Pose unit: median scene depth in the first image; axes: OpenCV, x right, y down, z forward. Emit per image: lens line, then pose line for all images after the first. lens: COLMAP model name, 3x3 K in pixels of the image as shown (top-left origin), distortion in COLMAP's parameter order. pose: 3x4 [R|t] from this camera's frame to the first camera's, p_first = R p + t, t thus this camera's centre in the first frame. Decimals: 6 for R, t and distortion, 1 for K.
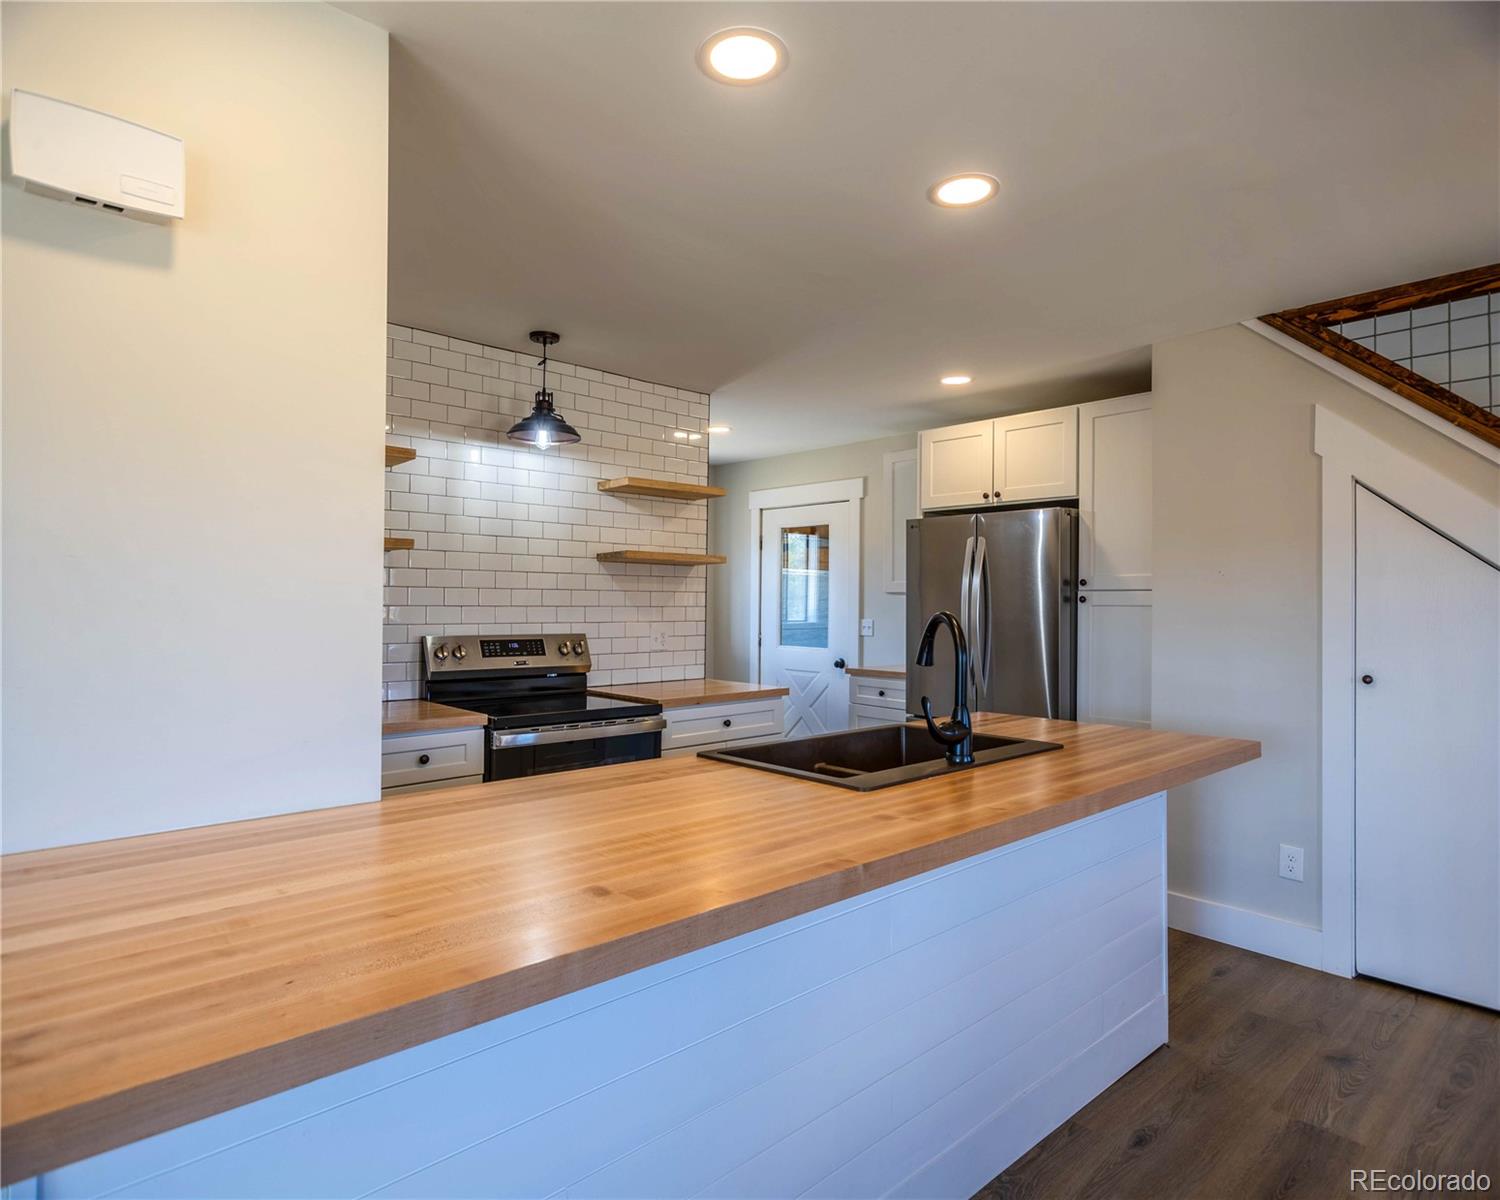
lens RADIAL K [[865.6, 0, 748.7], [0, 865.6, 597.8], [0, 0, 1]] dist [0.005501, 0.004893]
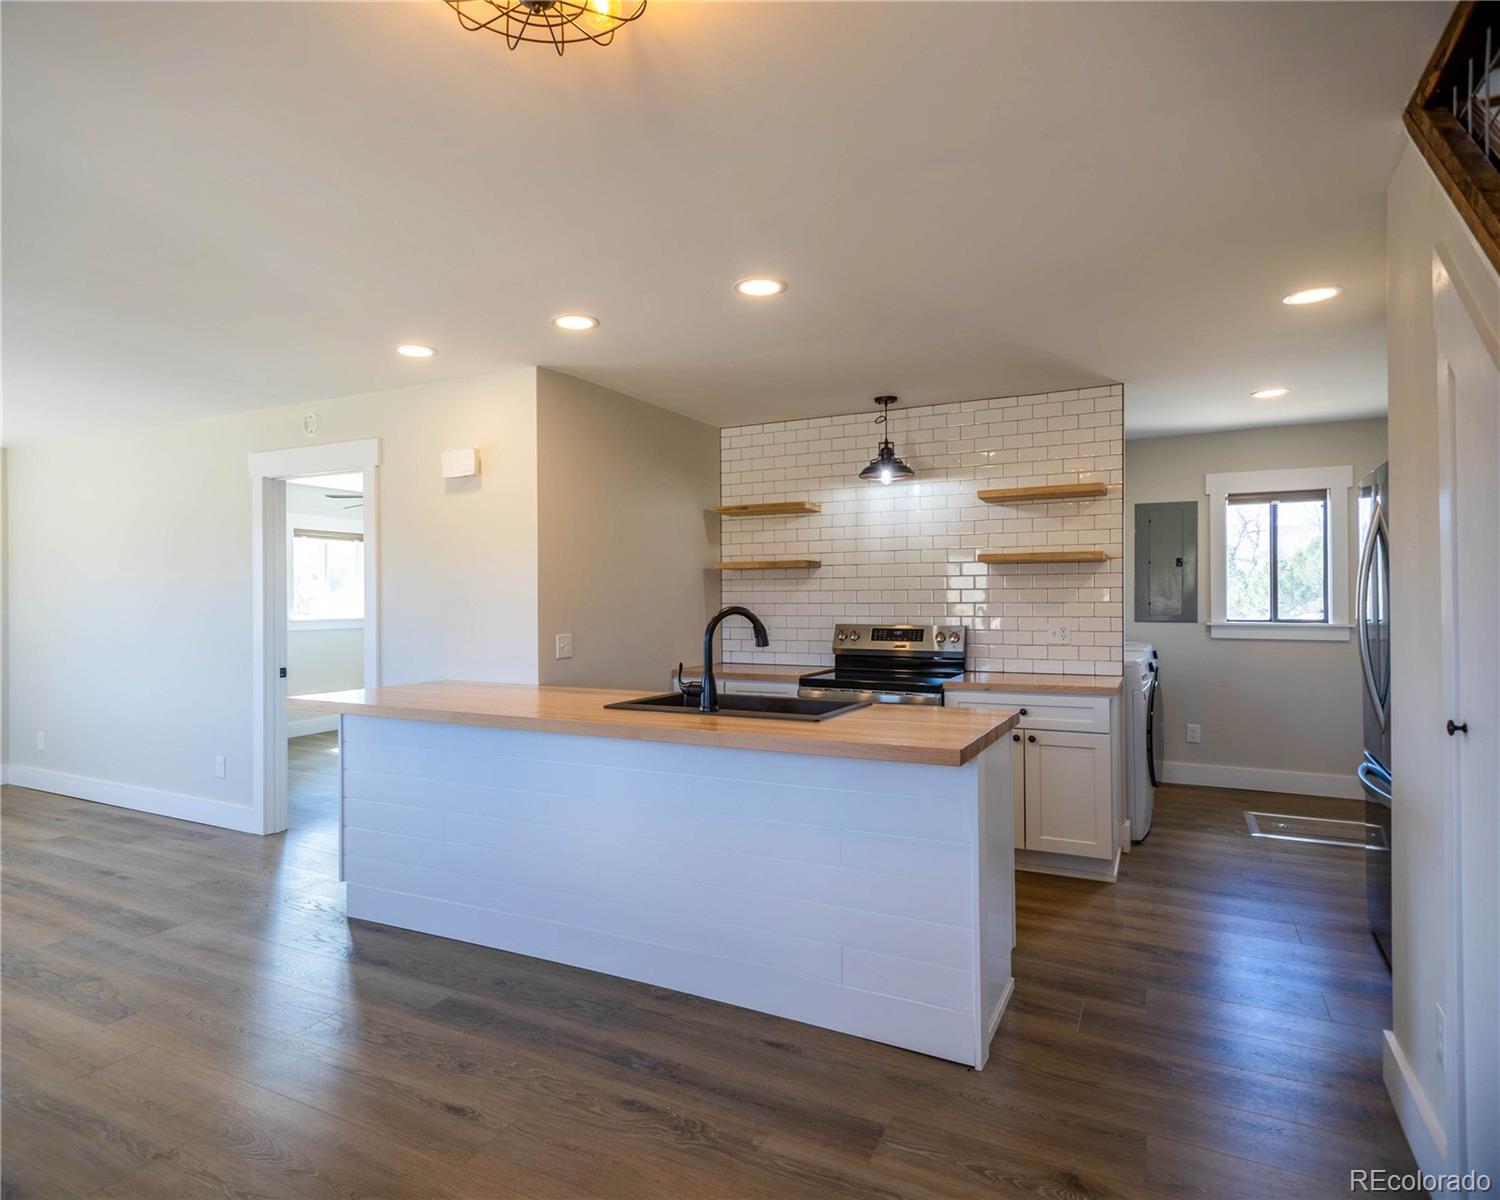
lens RADIAL K [[865.6, 0, 703.7], [0, 865.6, 596.7], [0, 0, 1]] dist [0.005501, 0.004893]
pose [[0.315954, -0.011508, -0.948705, 0.893276], [0.013902, 0.999875, -0.007498, 0.005572], [0.948673, -0.010820, 0.316075, 0.303222]]
